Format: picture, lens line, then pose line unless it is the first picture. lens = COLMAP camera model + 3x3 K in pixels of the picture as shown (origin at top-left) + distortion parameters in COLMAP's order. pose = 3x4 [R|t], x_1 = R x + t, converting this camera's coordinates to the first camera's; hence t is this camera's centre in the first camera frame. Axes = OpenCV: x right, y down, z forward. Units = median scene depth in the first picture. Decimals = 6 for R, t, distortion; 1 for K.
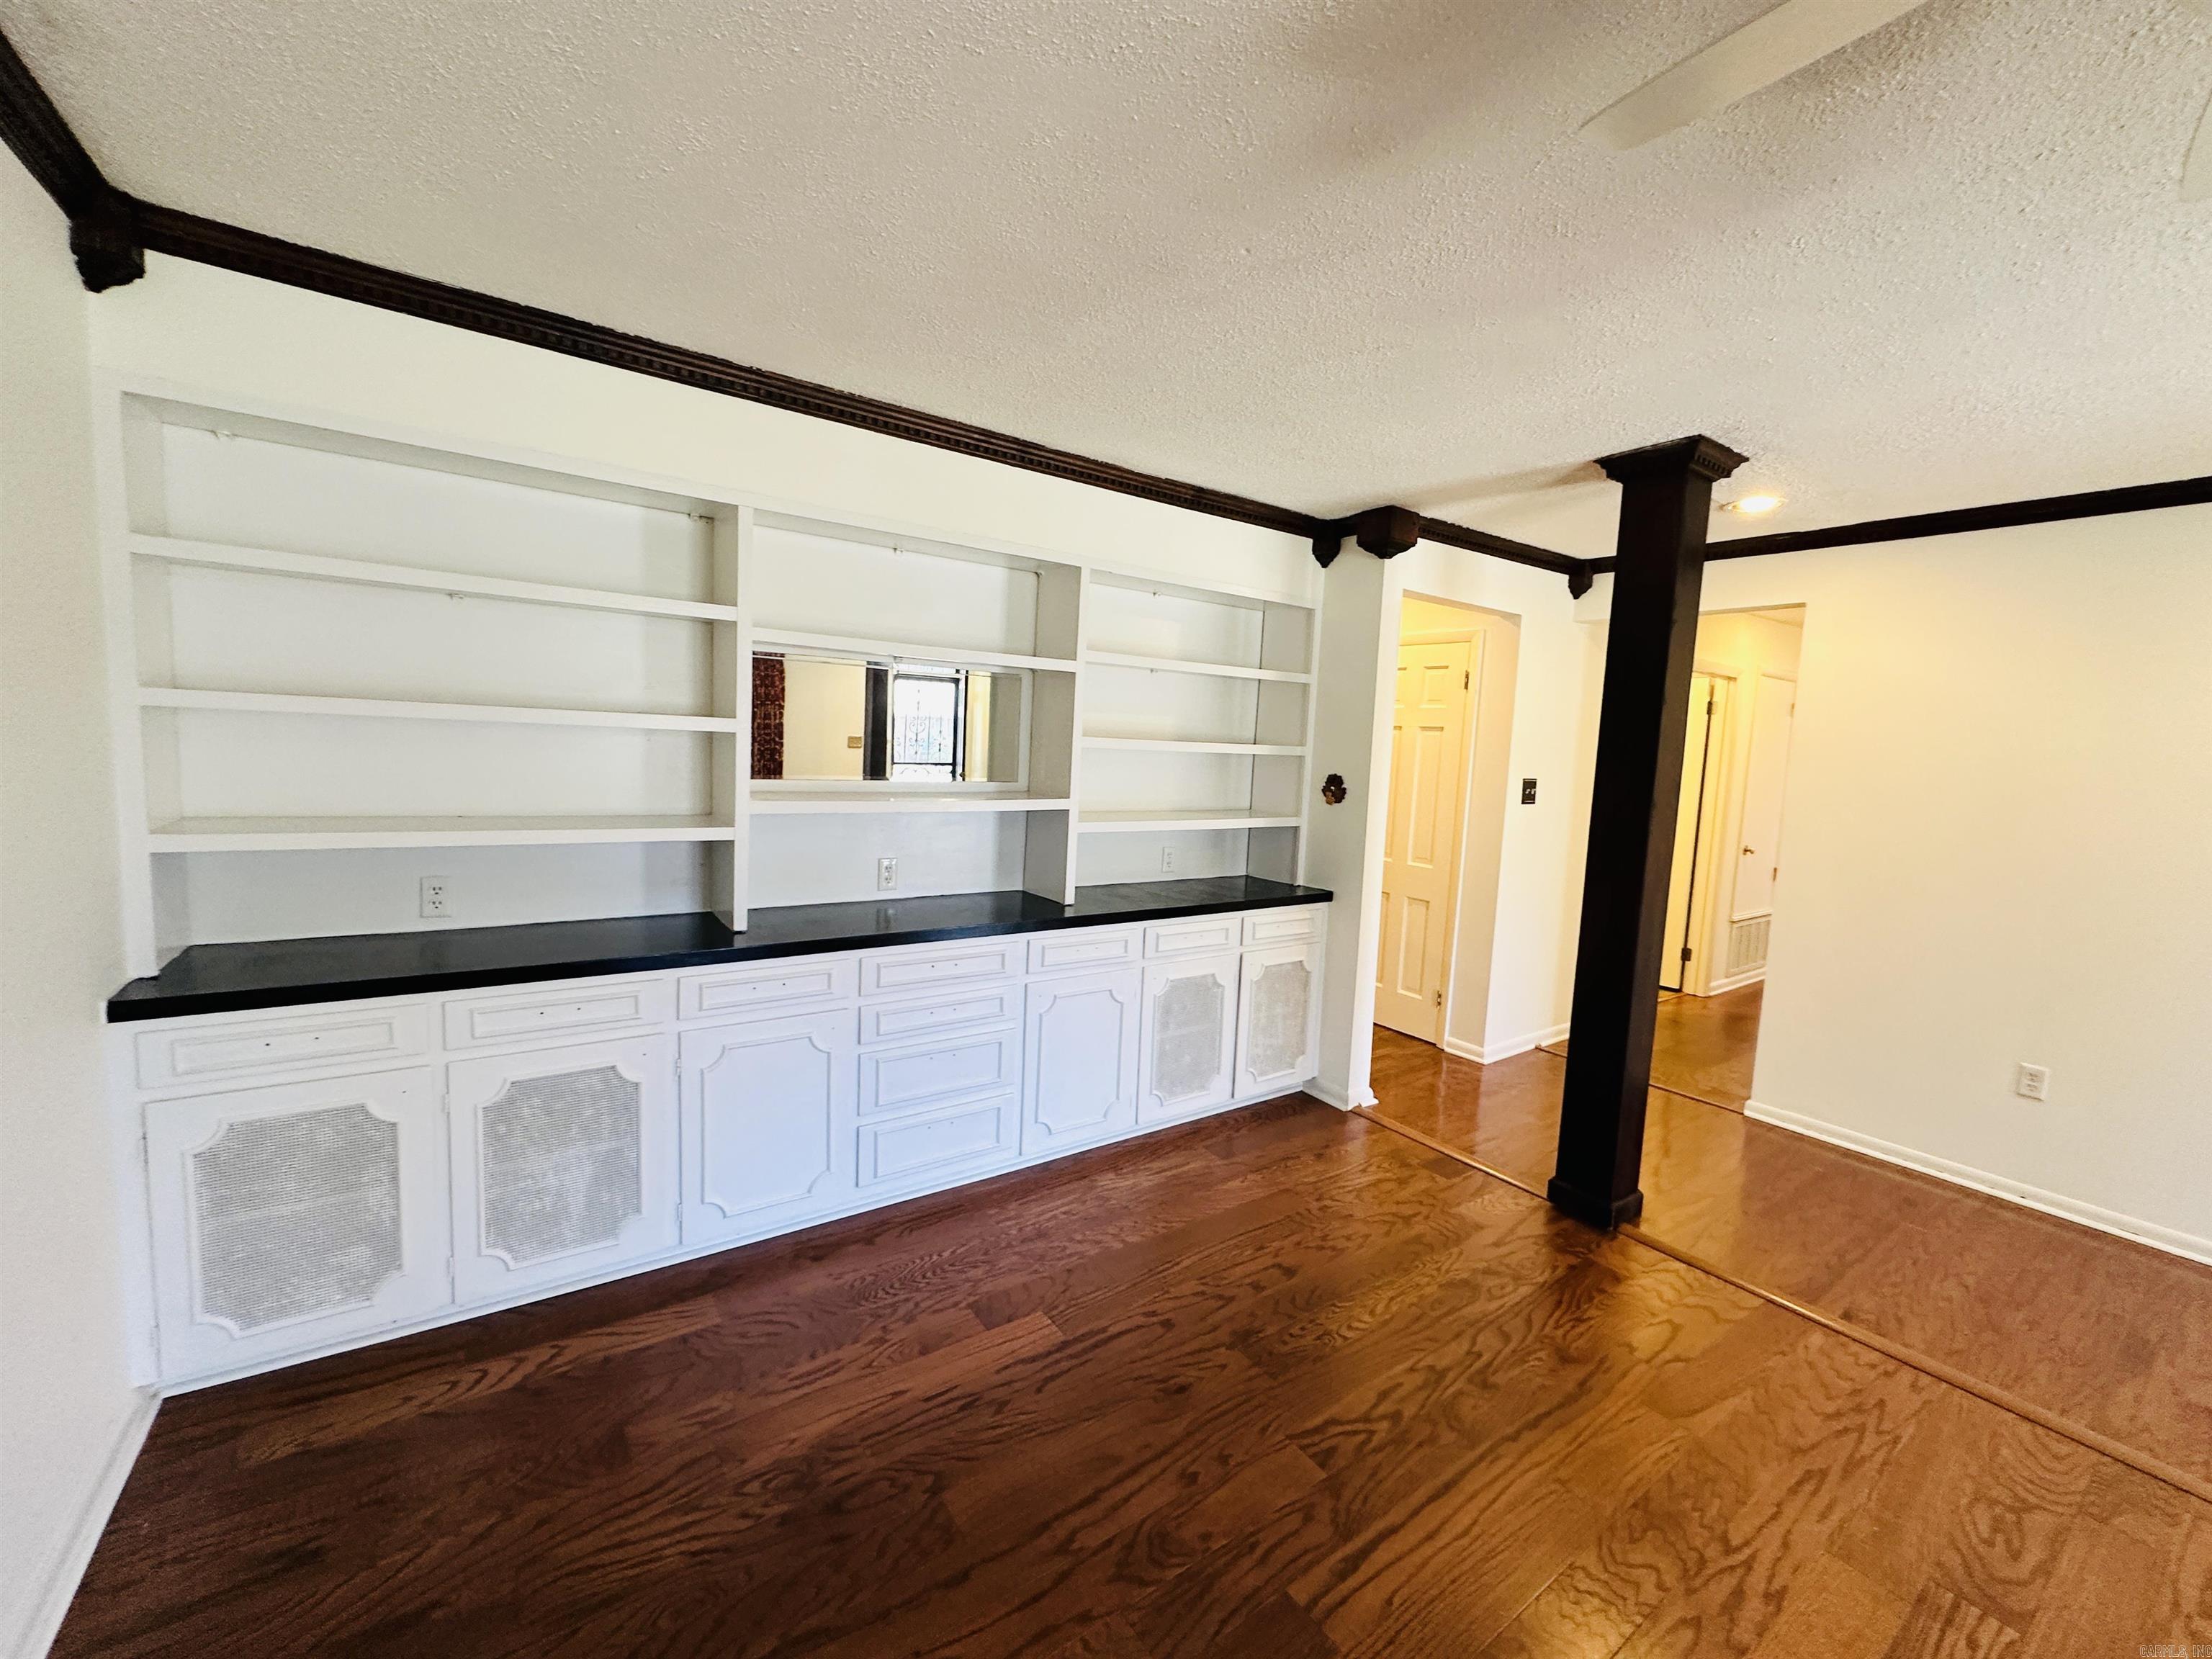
lens RADIAL K [[880.6, 0, 1112.1], [0, 880.6, 829.4], [0, 0, 1]] dist [-0.003858, 0.000986]
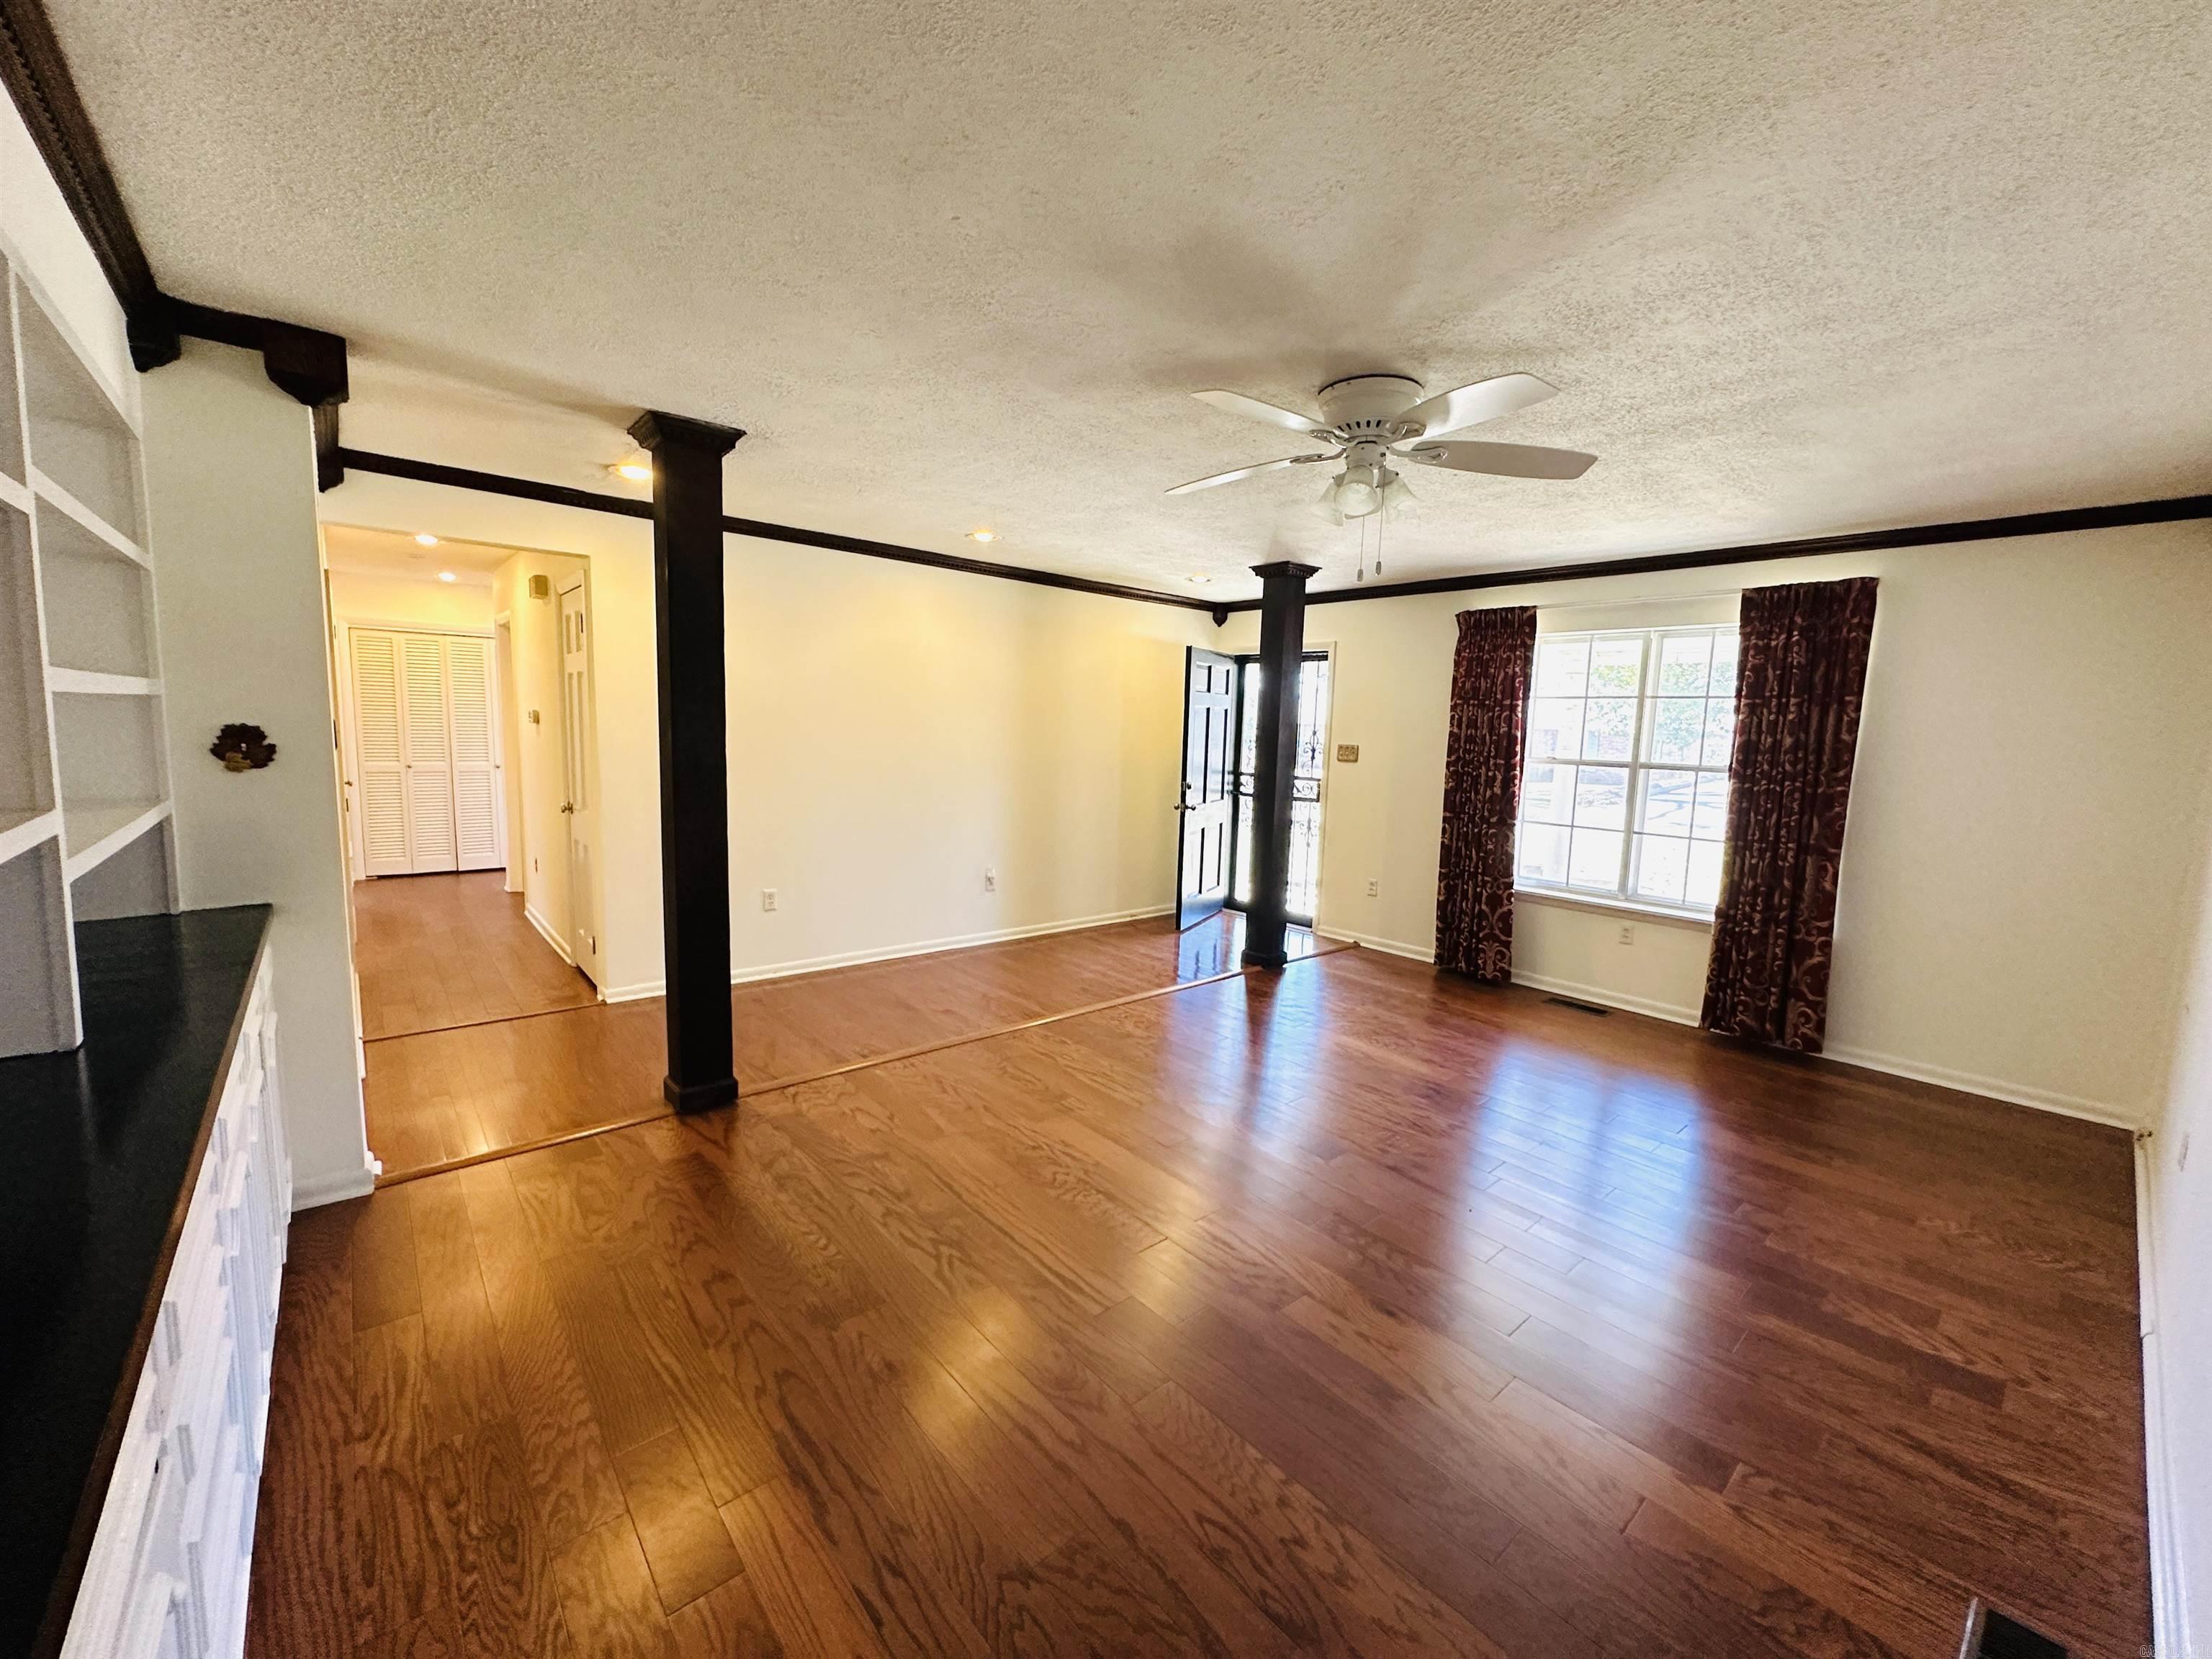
lens RADIAL K [[880.6, 0, 1102.0], [0, 880.6, 820.5], [0, 0, 1]] dist [-0.003858, 0.000986]
pose [[-0.092280, -0.154454, 0.983681, -0.655353], [0.068729, 0.984552, 0.161039, -0.079055], [-0.993358, 0.082468, -0.080239, 0.648753]]
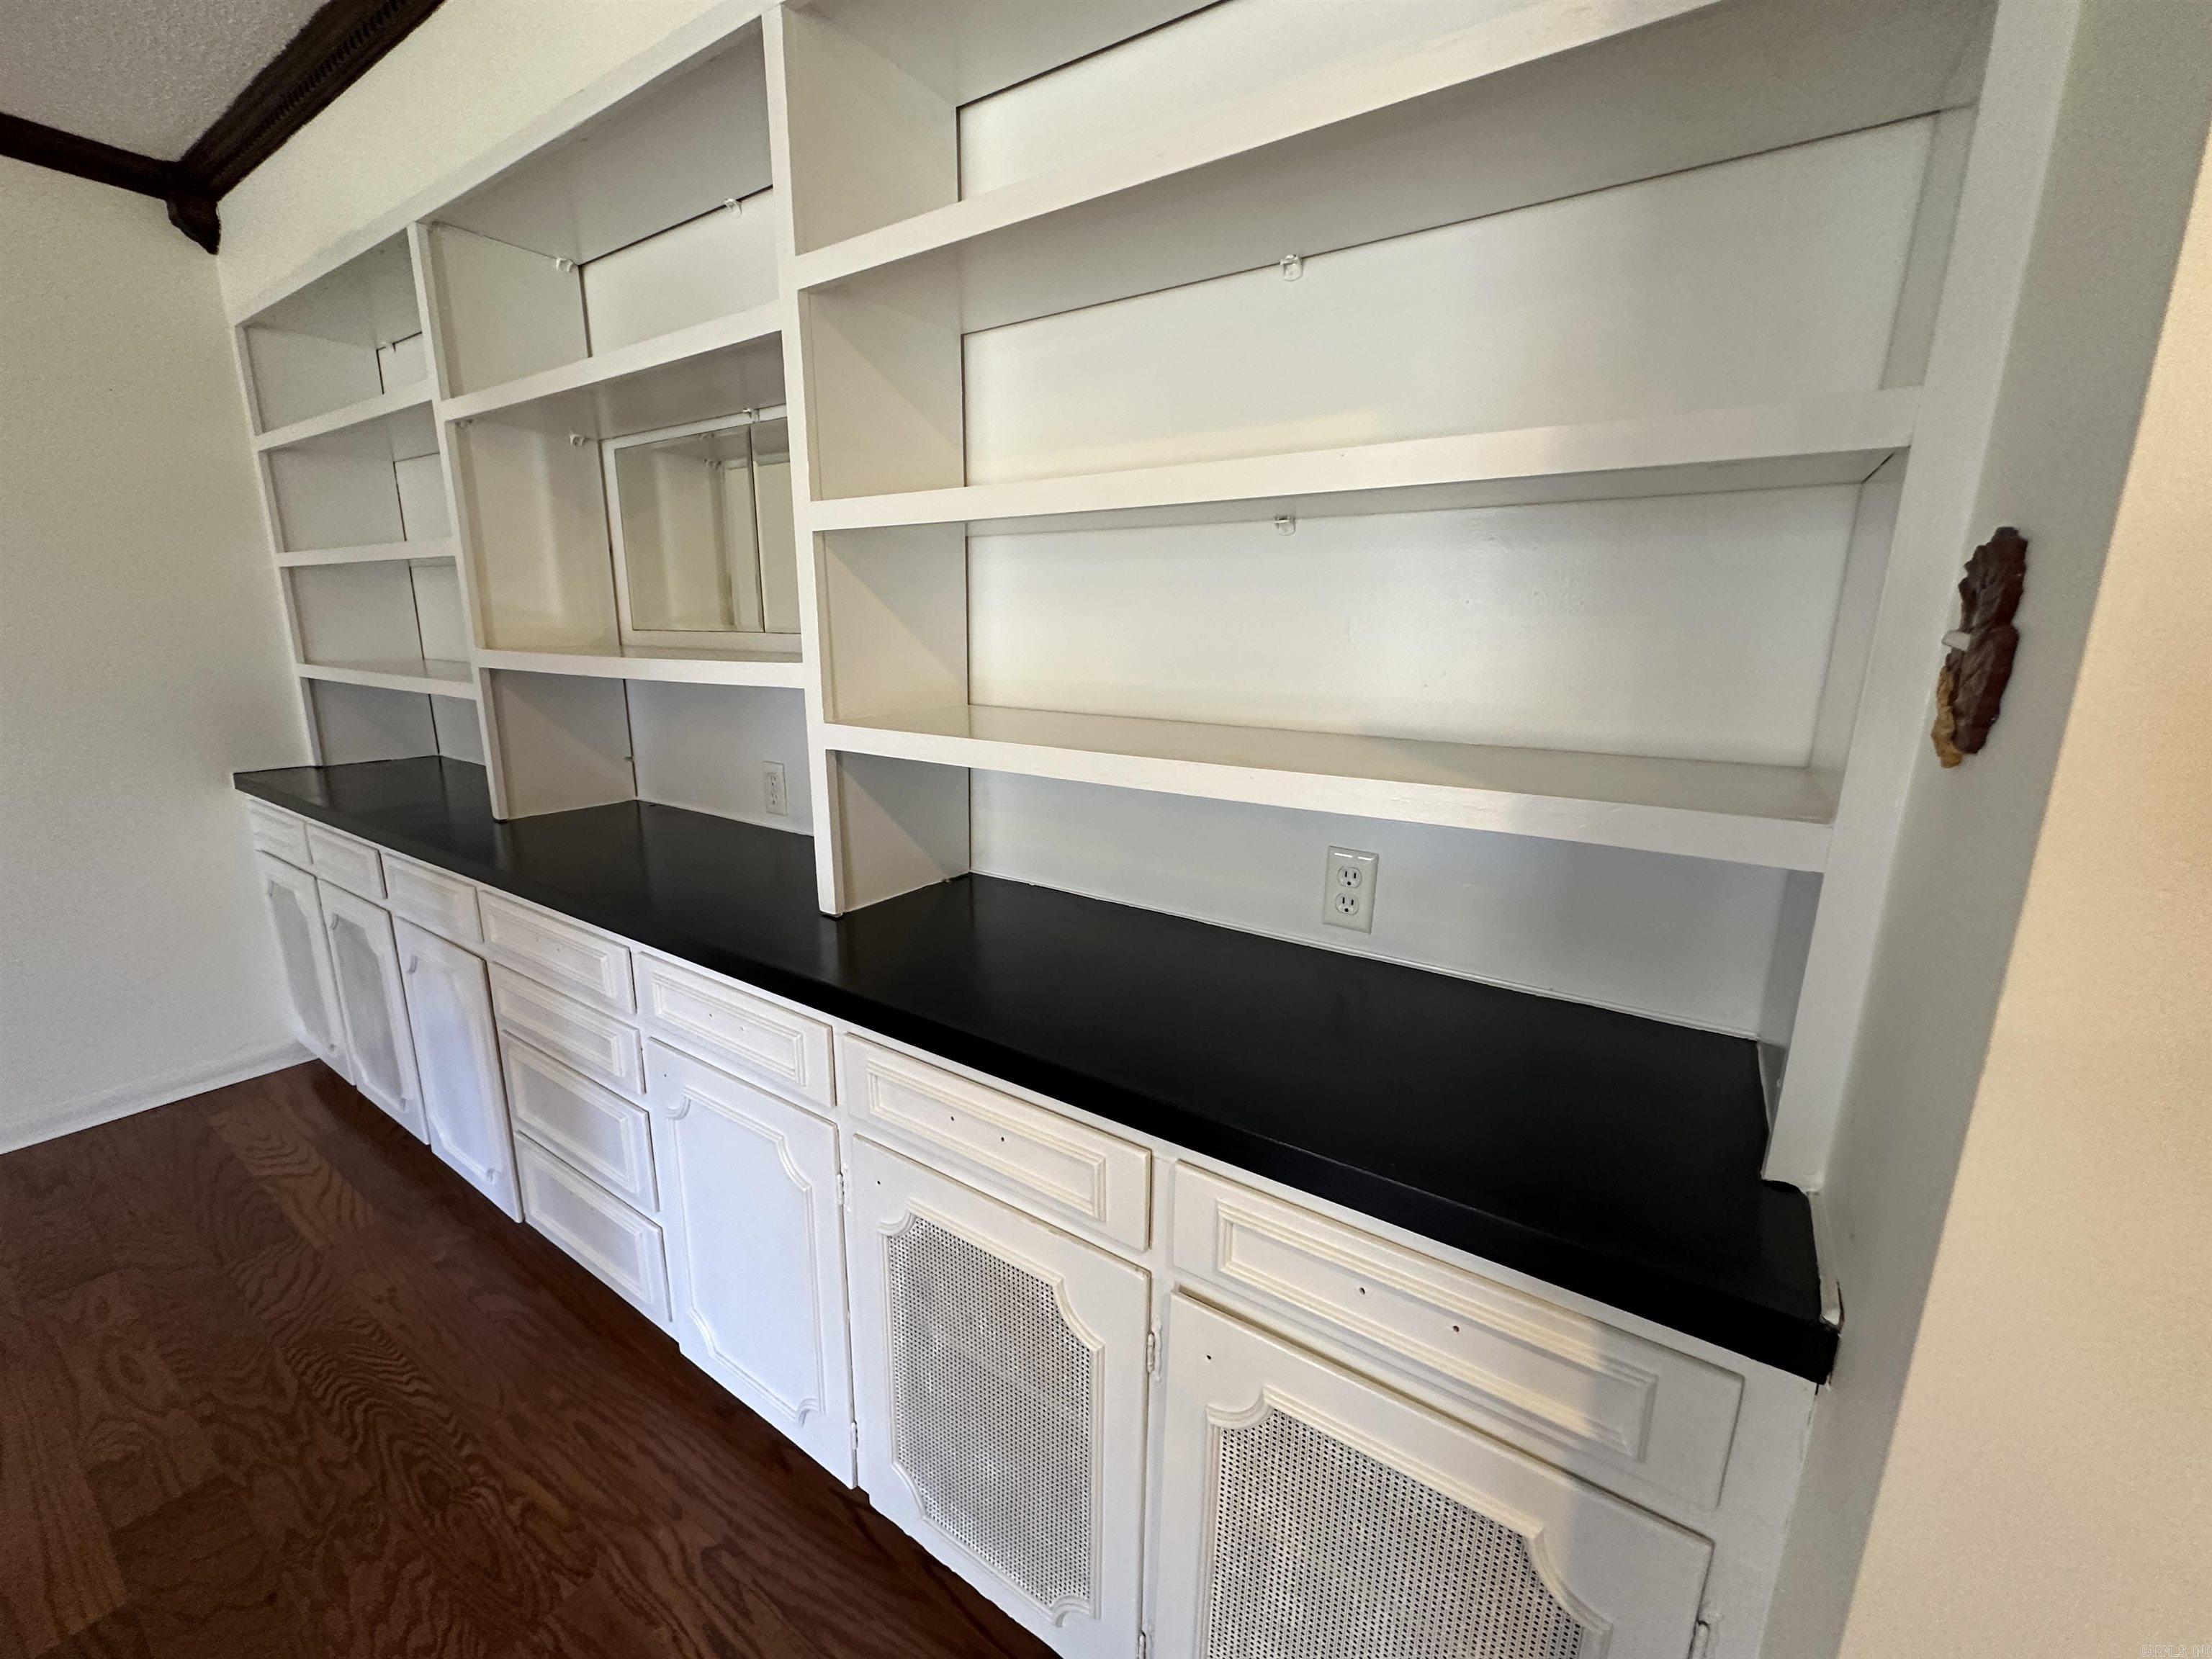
lens RADIAL K [[880.6, 0, 1106.3], [0, 880.6, 823.6], [0, 0, 1]] dist [-0.003858, 0.000986]
pose [[0.355669, 0.167314, -0.919514, 0.494244], [-0.084943, 0.985561, 0.146475, -0.040916], [0.930744, 0.026009, 0.364746, 1.233331]]
